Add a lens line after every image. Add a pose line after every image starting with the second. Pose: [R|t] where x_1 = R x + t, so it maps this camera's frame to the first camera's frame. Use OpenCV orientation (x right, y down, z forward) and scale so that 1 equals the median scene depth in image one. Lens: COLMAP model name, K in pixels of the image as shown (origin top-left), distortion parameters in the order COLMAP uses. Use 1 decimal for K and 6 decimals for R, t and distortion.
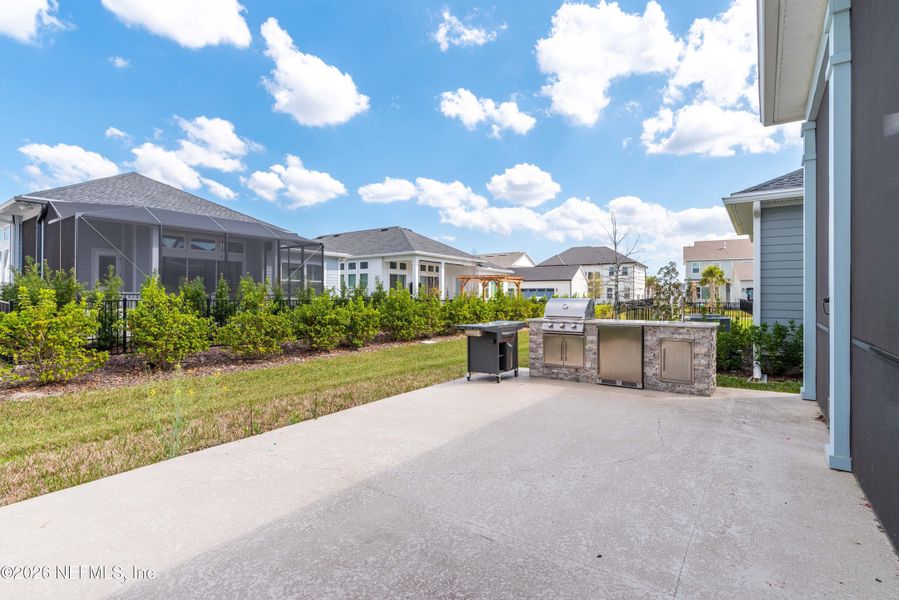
lens RADIAL K [[437.9, 0, 440.9], [0, 437.9, 322.6], [0, 0, 1]] dist [0.004538, -0.000393]
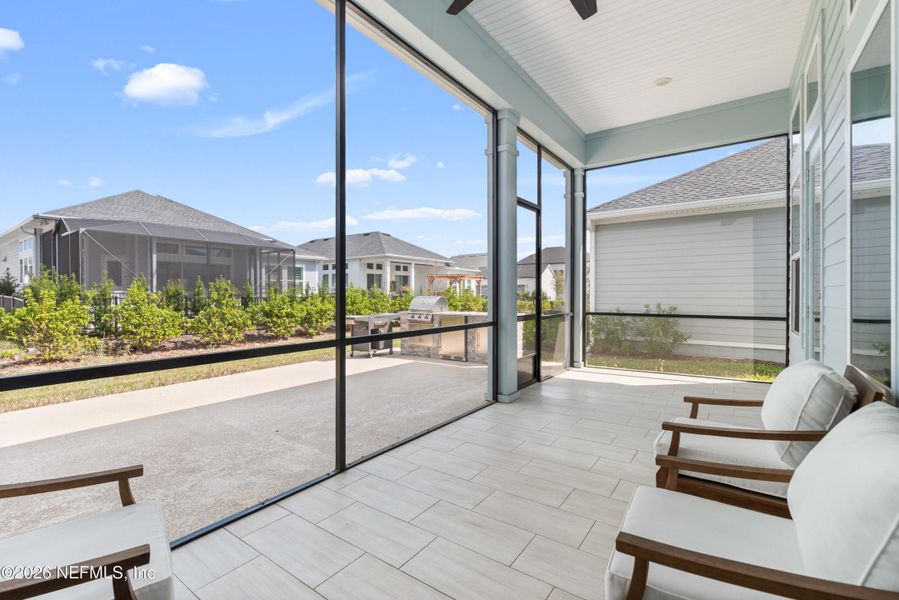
lens RADIAL K [[401.5, 0, 435.6], [0, 401.5, 323.1], [0, 0, 1]] dist [0.009658, 0.000044]
pose [[0.999847, -0.002973, -0.017217, 0.162735], [0.003273, 0.999842, 0.017457, 0.002975], [0.017162, -0.017511, 0.999699, -0.114553]]
